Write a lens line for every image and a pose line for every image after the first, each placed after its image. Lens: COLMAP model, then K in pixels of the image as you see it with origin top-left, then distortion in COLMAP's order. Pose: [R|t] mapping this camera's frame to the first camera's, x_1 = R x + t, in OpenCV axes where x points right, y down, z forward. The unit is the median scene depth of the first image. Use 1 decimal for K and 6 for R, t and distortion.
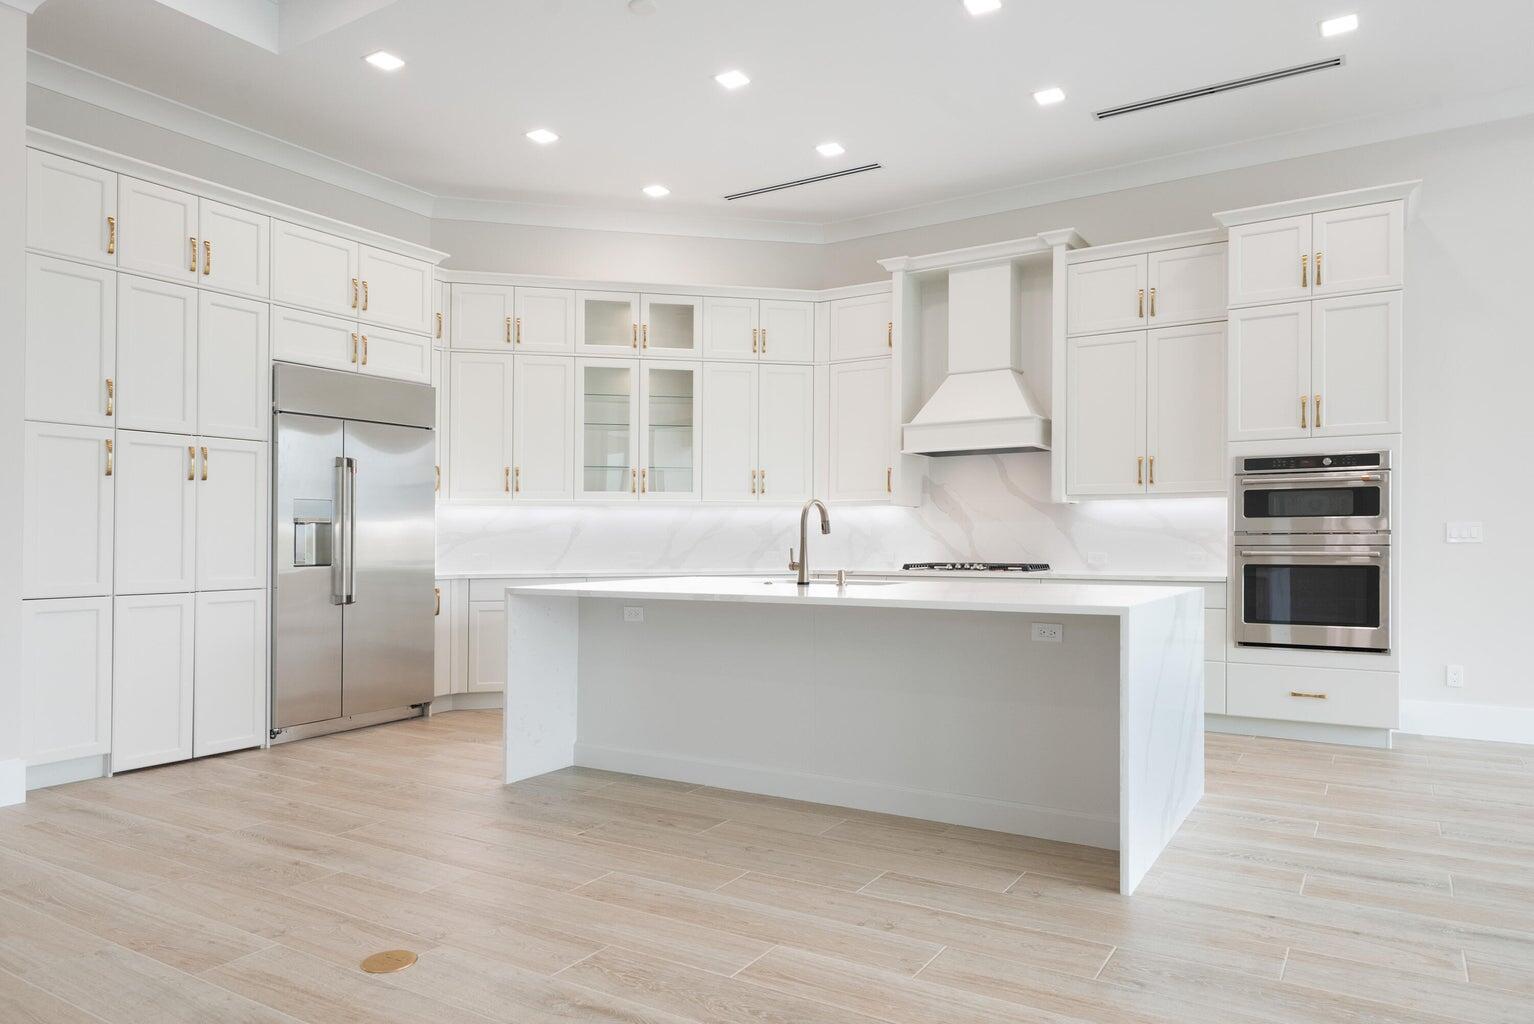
lens RADIAL K [[987.1, 0, 789.2], [0, 987.1, 511.7], [0, 0, 1]] dist [0.009866, 0.001983]
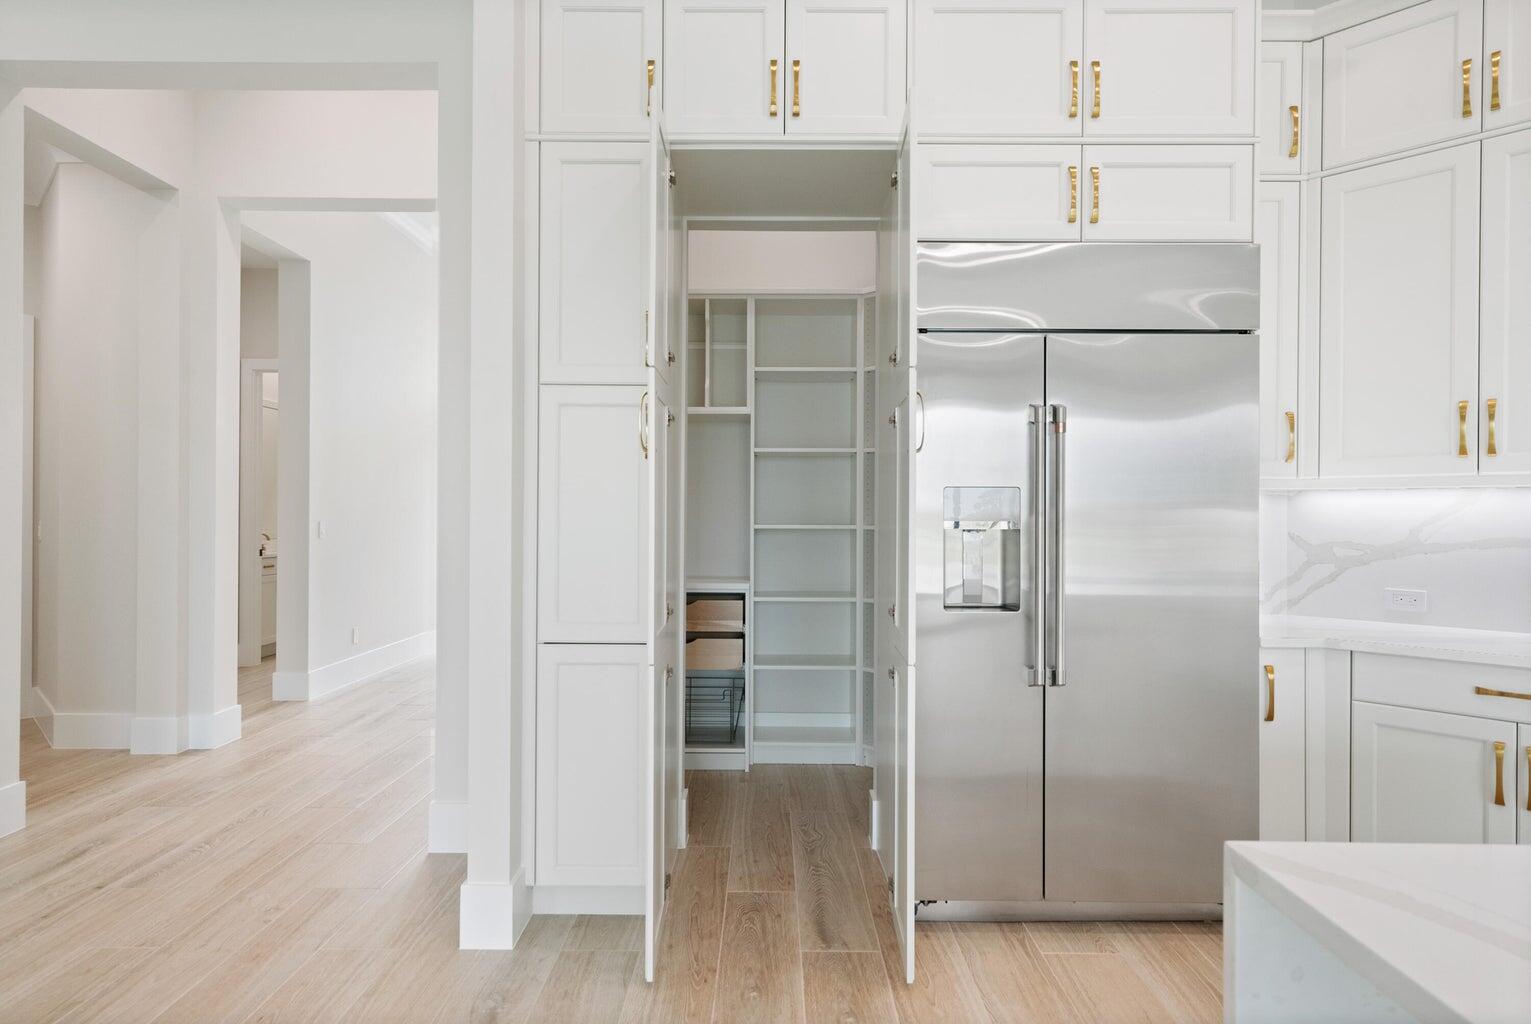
lens RADIAL K [[875.1, 0, 762.9], [0, 875.1, 514.6], [0, 0, 1]] dist [0.003198, 0.001844]
pose [[0.506474, 0.005950, -0.862235, -0.120896], [0.015106, 0.999761, 0.015772, -0.006217], [0.862123, -0.021013, 0.506263, 0.610021]]
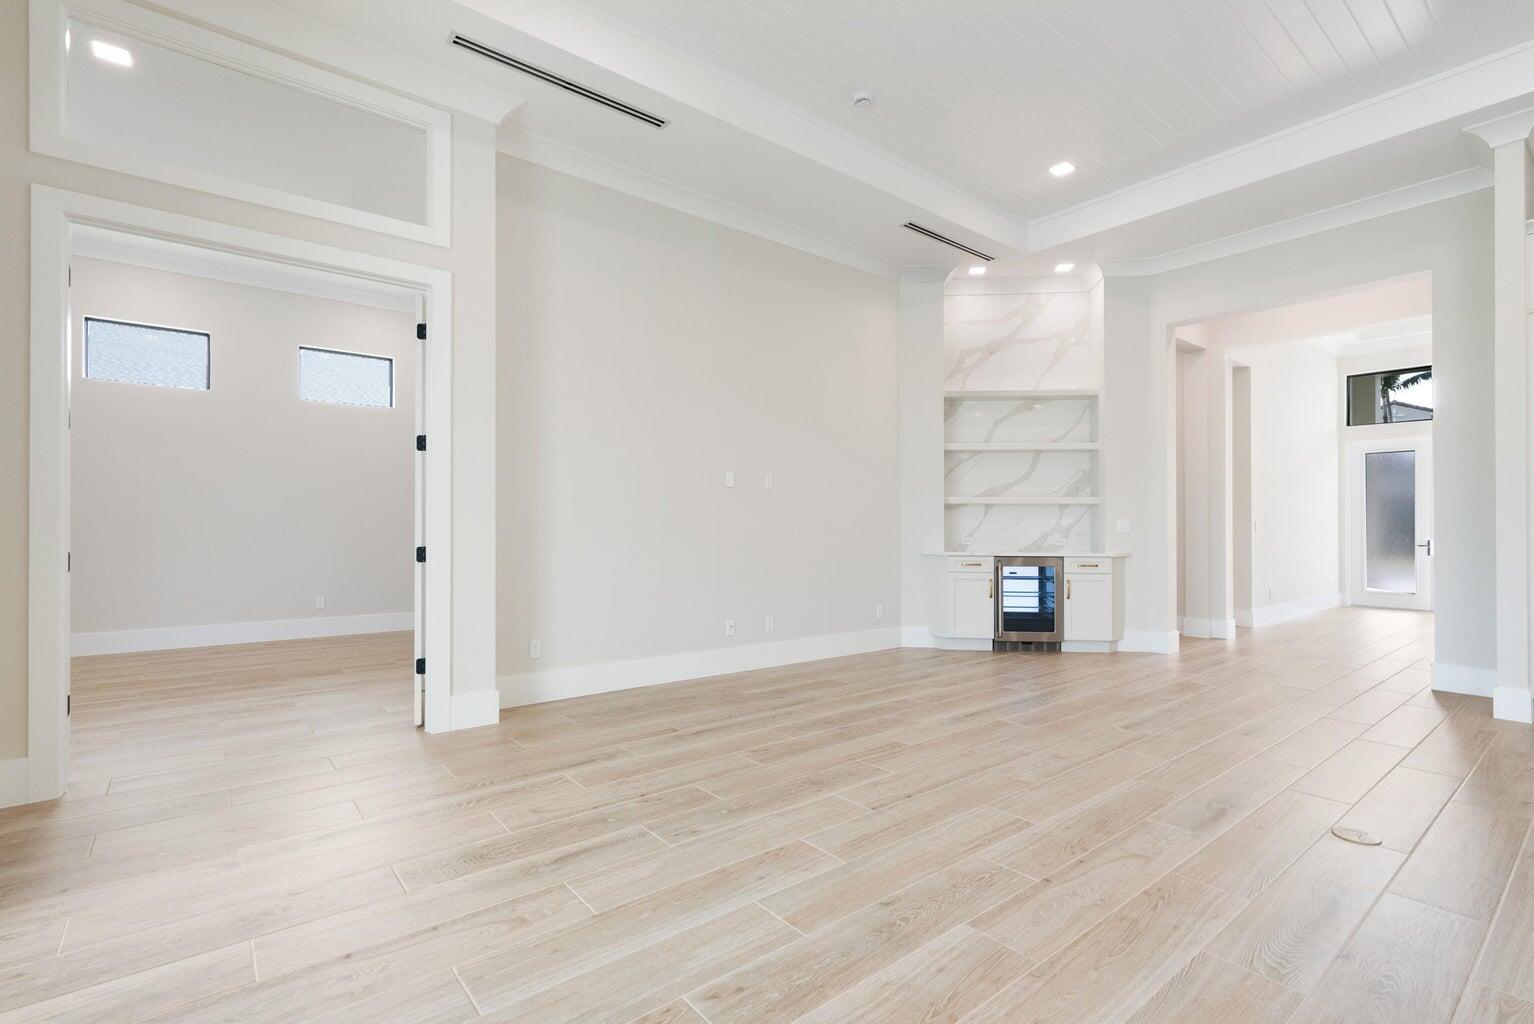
lens RADIAL K [[714.0, 0, 759.0], [0, 714.0, 512.6], [0, 0, 1]] dist [0.000338, 0.000324]
pose [[-0.340969, -0.012676, -0.939989, 0.366915], [0.023396, 0.999485, -0.021965, 0.002438], [0.939783, -0.029481, -0.340497, 0.252081]]
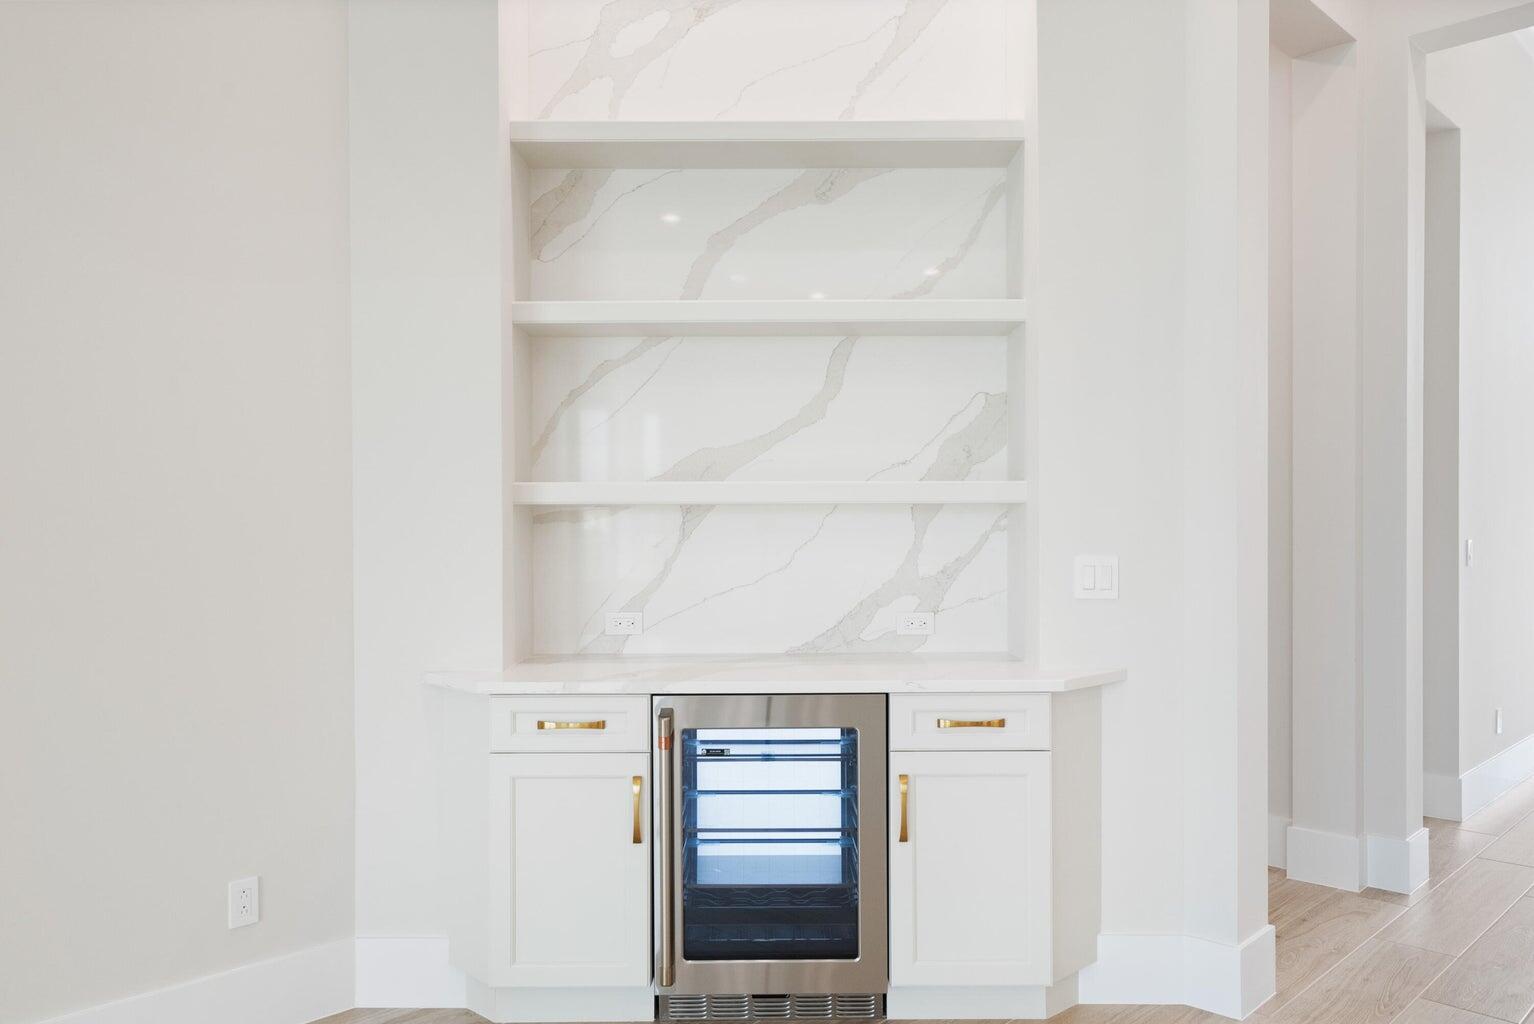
lens RADIAL K [[1141.6, 0, 767.0], [0, 1141.6, 512.0], [0, 0, 1]] dist [0.004009, -0.000262]
pose [[-0.238736, -0.000190, -0.971084, -0.312336], [0.029409, 0.999540, -0.007425, -0.019140], [0.970639, -0.030331, -0.238621, 0.382892]]
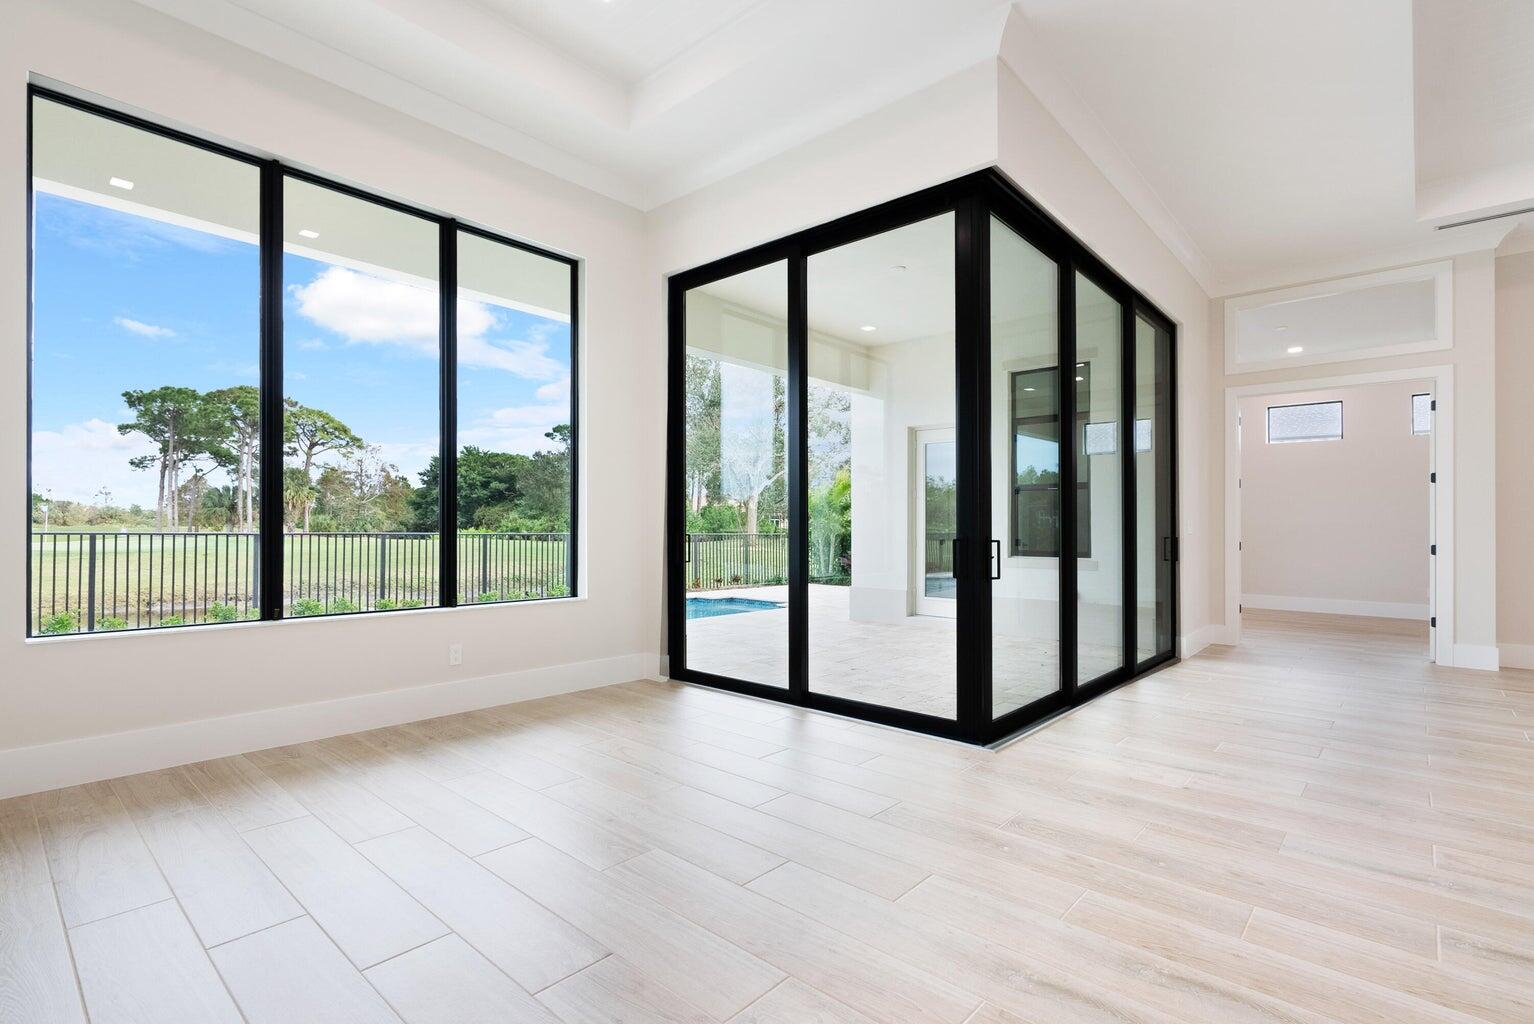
lens RADIAL K [[718.8, 0, 766.4], [0, 718.8, 533.4], [0, 0, 1]] dist [-0.001414, 0.000324]
pose [[-0.982536, -0.005179, 0.186002, 0.601728], [-0.009104, 0.999753, -0.020254, 0.025118], [-0.185851, -0.021593, -0.982341, 0.923047]]
